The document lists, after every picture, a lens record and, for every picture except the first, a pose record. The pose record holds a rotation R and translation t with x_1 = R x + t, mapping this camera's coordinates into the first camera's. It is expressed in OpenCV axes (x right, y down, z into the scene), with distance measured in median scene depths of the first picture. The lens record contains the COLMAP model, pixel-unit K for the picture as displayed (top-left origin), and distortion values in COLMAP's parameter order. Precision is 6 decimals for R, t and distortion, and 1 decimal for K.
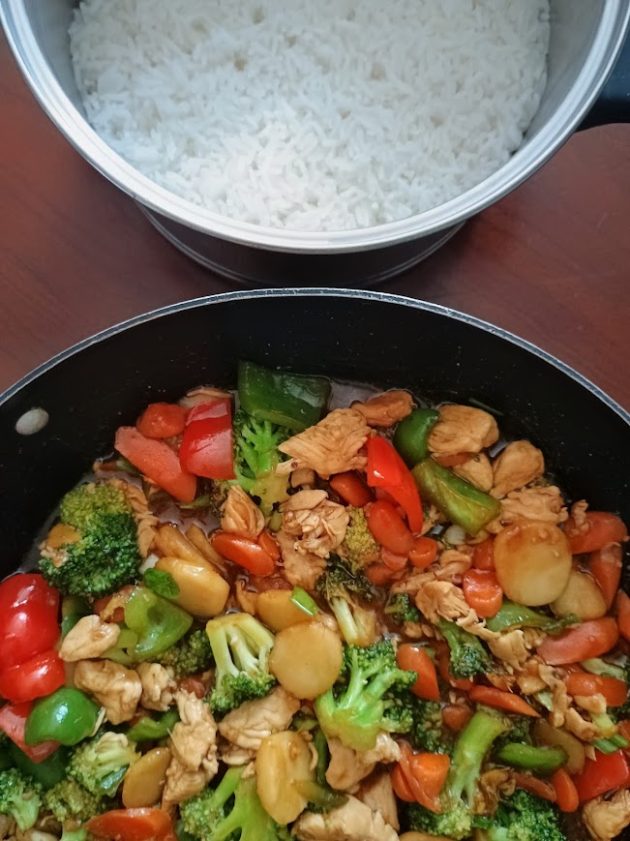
lens RADIAL K [[725.6, 0, 325.6], [0, 725.6, 406.6], [0, 0, 1]] dist [0.056022, -0.085101]
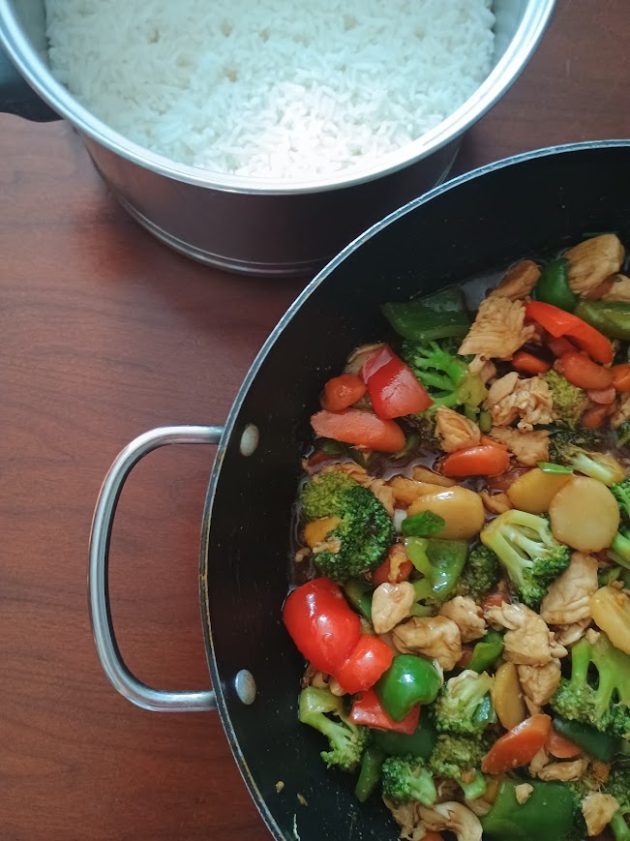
lens RADIAL K [[725.6, 0, 325.6], [0, 725.6, 406.6], [0, 0, 1]] dist [0.056022, -0.085101]
pose [[0.871359, -0.487268, 0.057471, -0.324519], [0.489896, 0.870511, -0.047040, 0.076598], [-0.027108, 0.069143, 0.997238, -0.040774]]
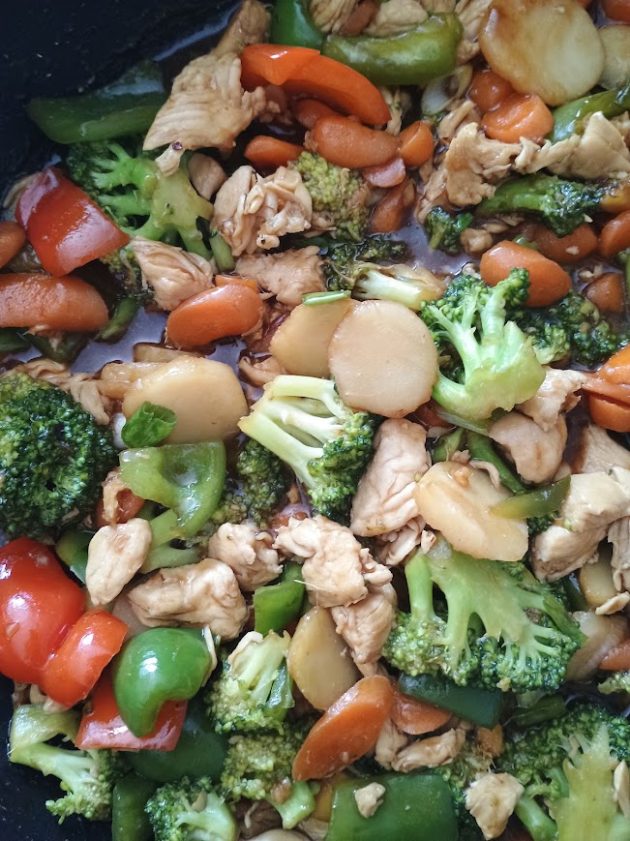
lens RADIAL K [[745.8, 0, 315.5], [0, 745.8, 396.7], [0, 0, 1]] dist [0.043144, -0.076133]
pose [[0.756824, -0.652521, 0.037853, -0.117565], [0.653259, 0.757058, -0.010715, 0.329625], [-0.021665, 0.032837, 0.999226, 0.315609]]
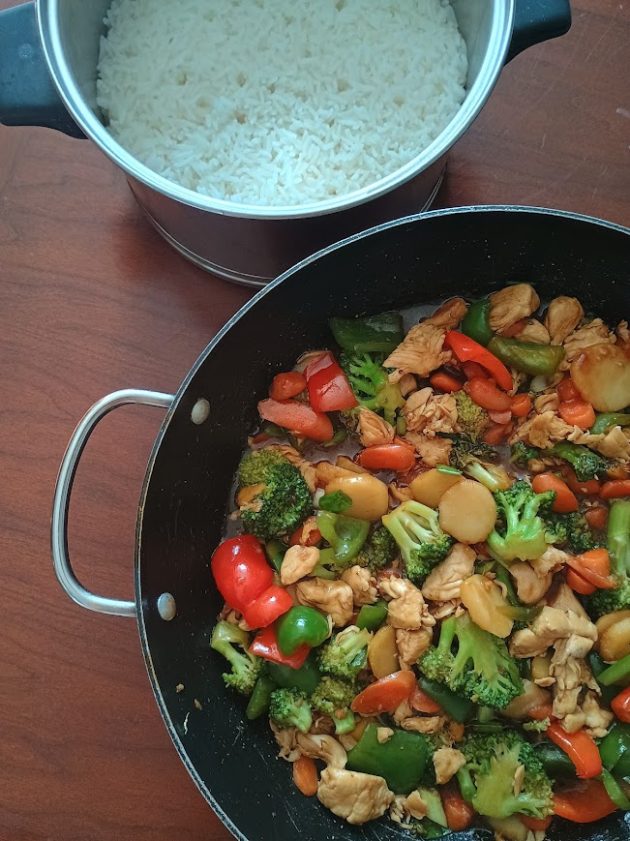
lens RADIAL K [[721.9, 0, 324.9], [0, 721.9, 414.8], [0, 0, 1]] dist [0.047215, -0.054088]
pose [[0.931450, -0.363627, 0.013279, -0.204545], [0.363076, 0.926392, -0.099866, 0.220940], [0.024013, 0.097841, 0.994912, -0.249651]]
